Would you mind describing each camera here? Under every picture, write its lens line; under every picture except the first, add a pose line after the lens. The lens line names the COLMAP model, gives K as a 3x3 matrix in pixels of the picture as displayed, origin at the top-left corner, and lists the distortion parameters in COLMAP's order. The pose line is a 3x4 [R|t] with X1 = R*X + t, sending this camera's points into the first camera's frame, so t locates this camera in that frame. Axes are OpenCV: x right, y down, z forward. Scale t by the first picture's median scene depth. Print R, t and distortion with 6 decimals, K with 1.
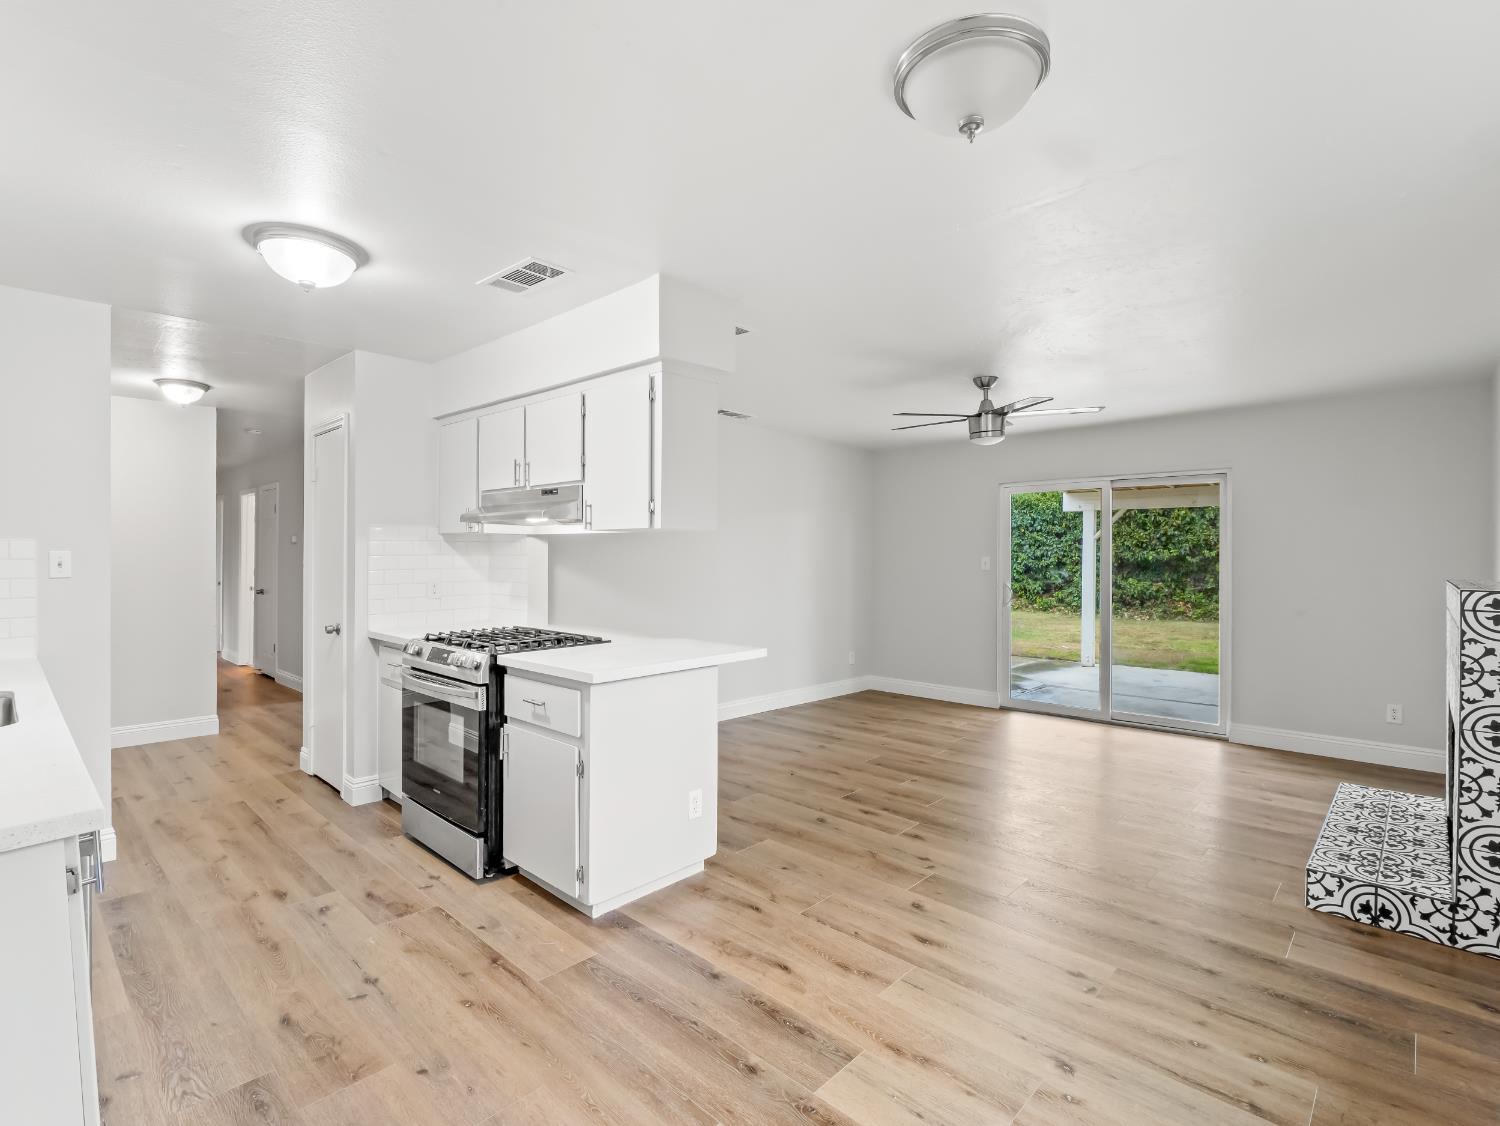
lens RADIAL K [[727.7, 0, 739.5], [0, 727.7, 563.4], [0, 0, 1]] dist [-0.001689, -0.000643]
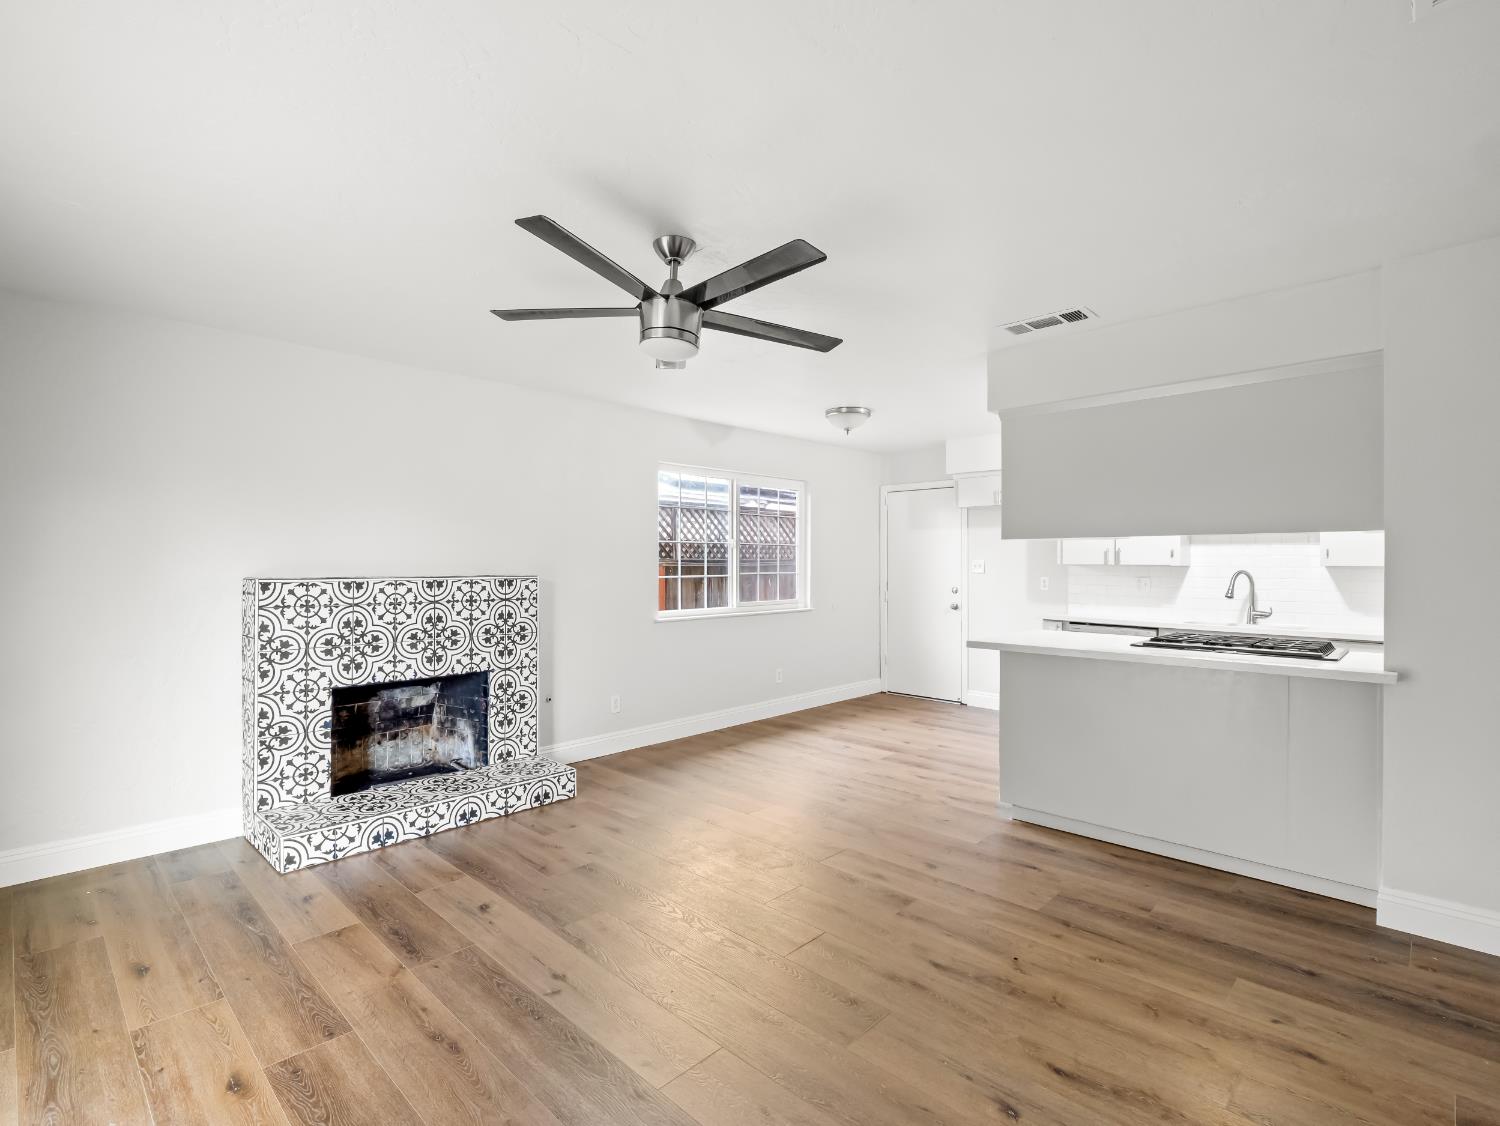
lens RADIAL K [[702.9, 0, 736.3], [0, 702.9, 564.1], [0, 0, 1]] dist [-0.021645, -0.000394]
pose [[-0.999757, -0.005282, 0.021405, 0.307724], [-0.005061, 0.999934, 0.010357, -0.008172], [-0.021458, 0.010247, -0.999717, 1.722722]]
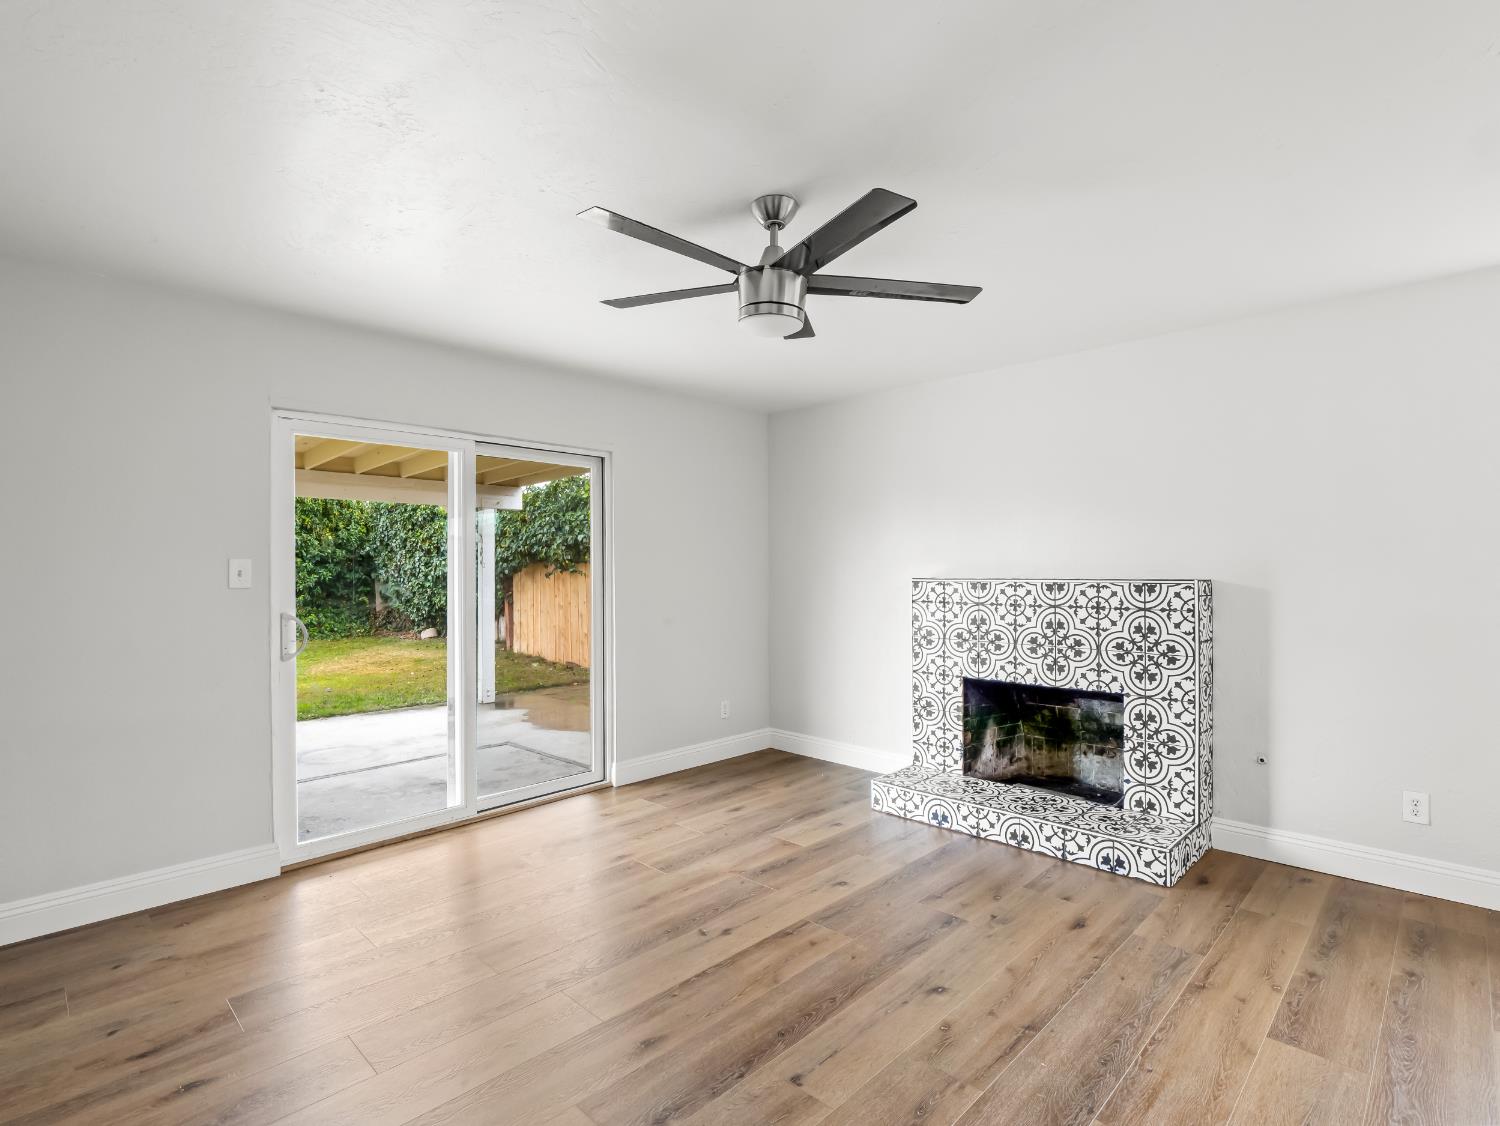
lens RADIAL K [[737.6, 0, 747.0], [0, 737.6, 569.3], [0, 0, 1]] dist [-0.003999, -0.000742]
pose [[0.012488, -0.003526, 0.999916, -0.211635], [0.014943, 0.999883, 0.003340, 0.000174], [-0.999810, 0.014900, 0.012539, 1.136318]]
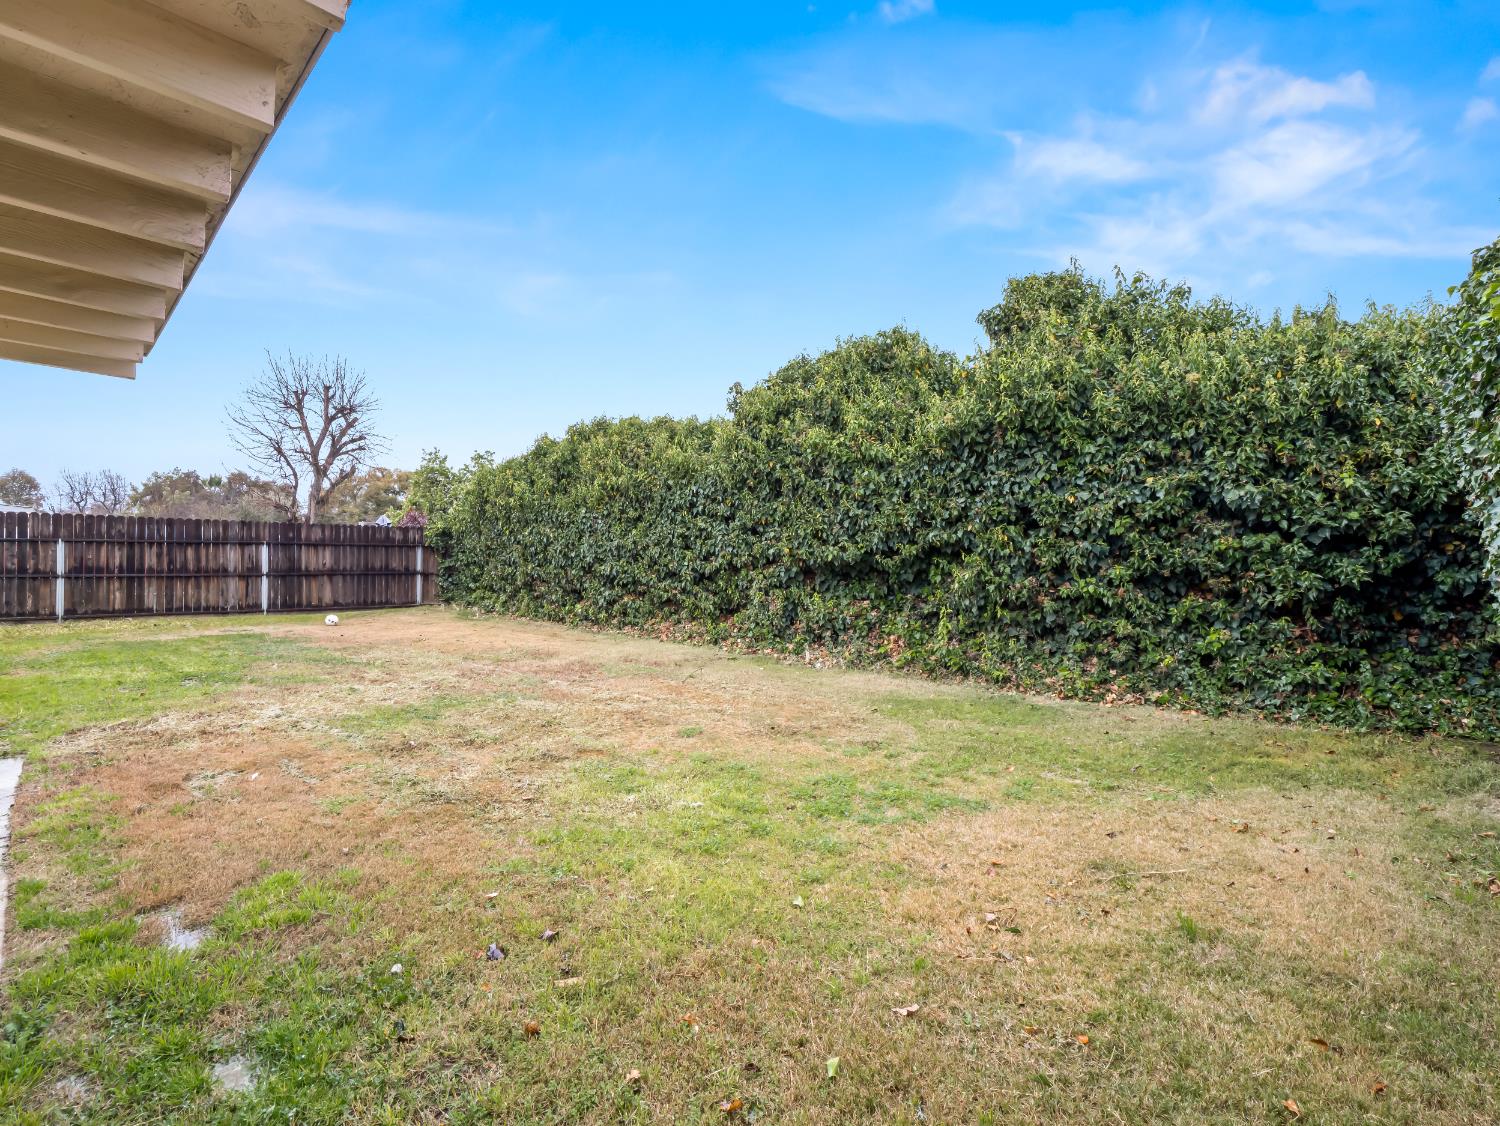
lens RADIAL K [[725.1, 0, 745.6], [0, 725.1, 557.5], [0, 0, 1]] dist [-0.014082, -0.000239]
pose [[0.999619, 0.004262, -0.027285, 1.986530], [-0.004663, 0.999881, -0.014679, 0.003984], [0.027219, 0.014801, 0.999520, 1.691507]]
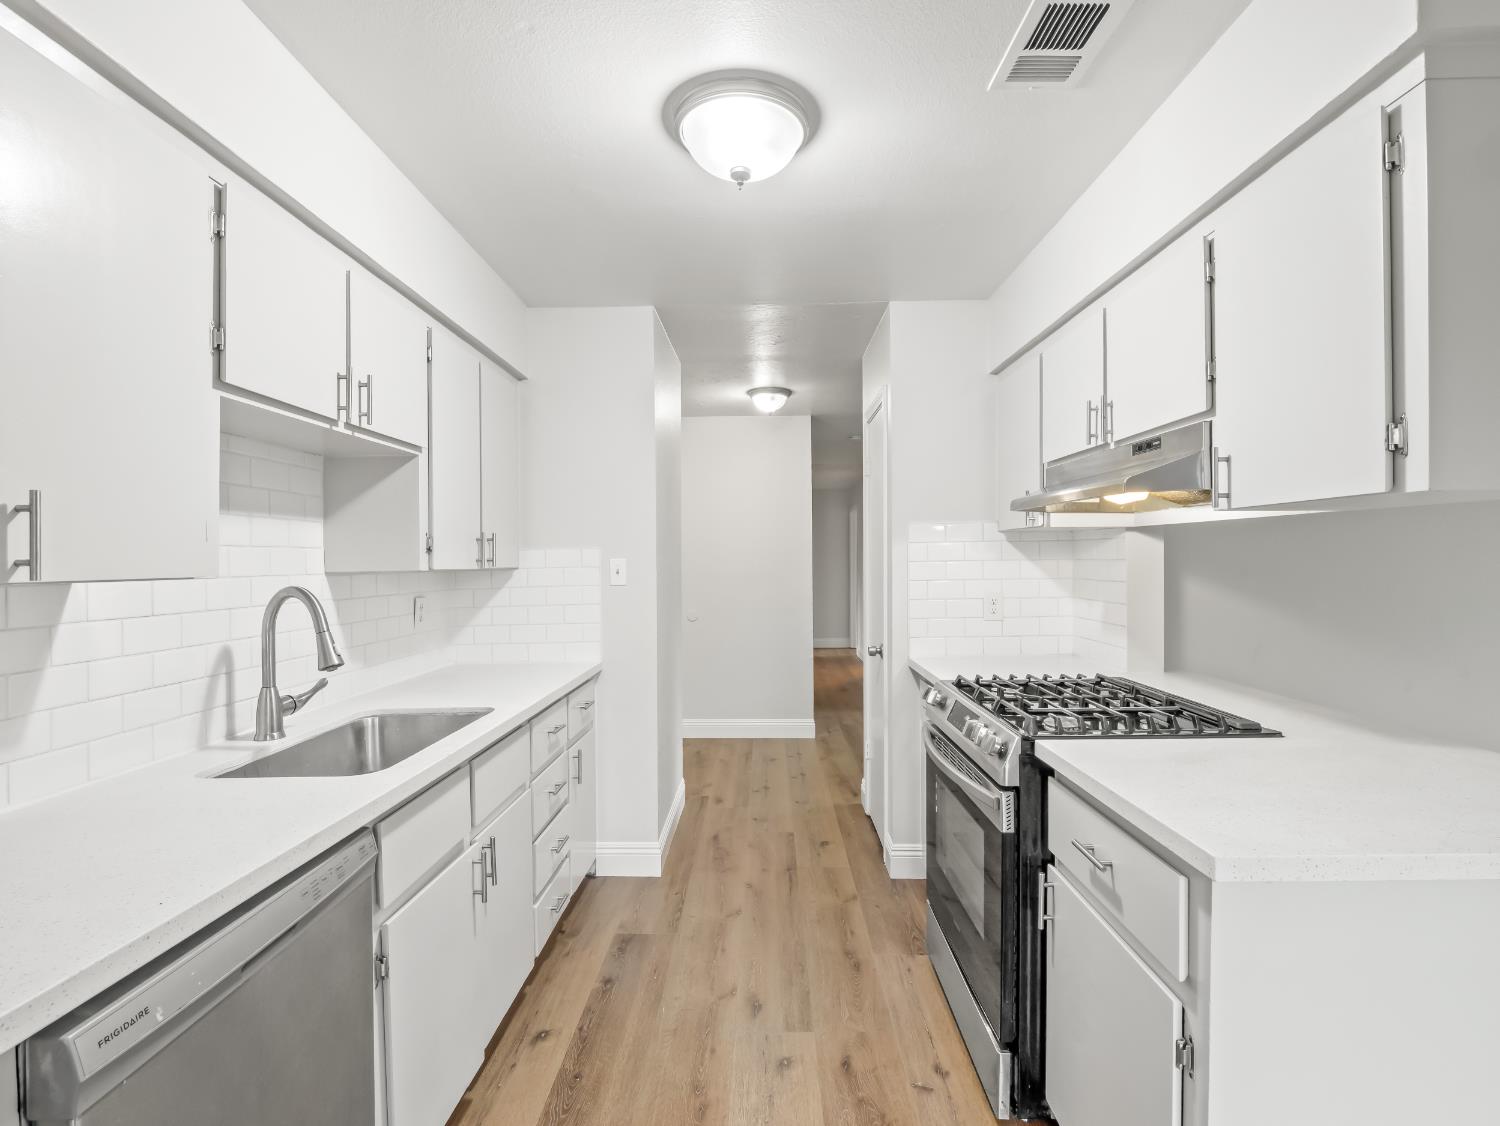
lens RADIAL K [[725.1, 0, 745.6], [0, 725.1, 557.5], [0, 0, 1]] dist [-0.014082, -0.000239]
pose [[0.672314, -0.007934, -0.740223, -0.052666], [-0.001151, 0.999930, -0.011764, -0.005874], [0.740265, 0.008762, 0.672258, 0.353357]]
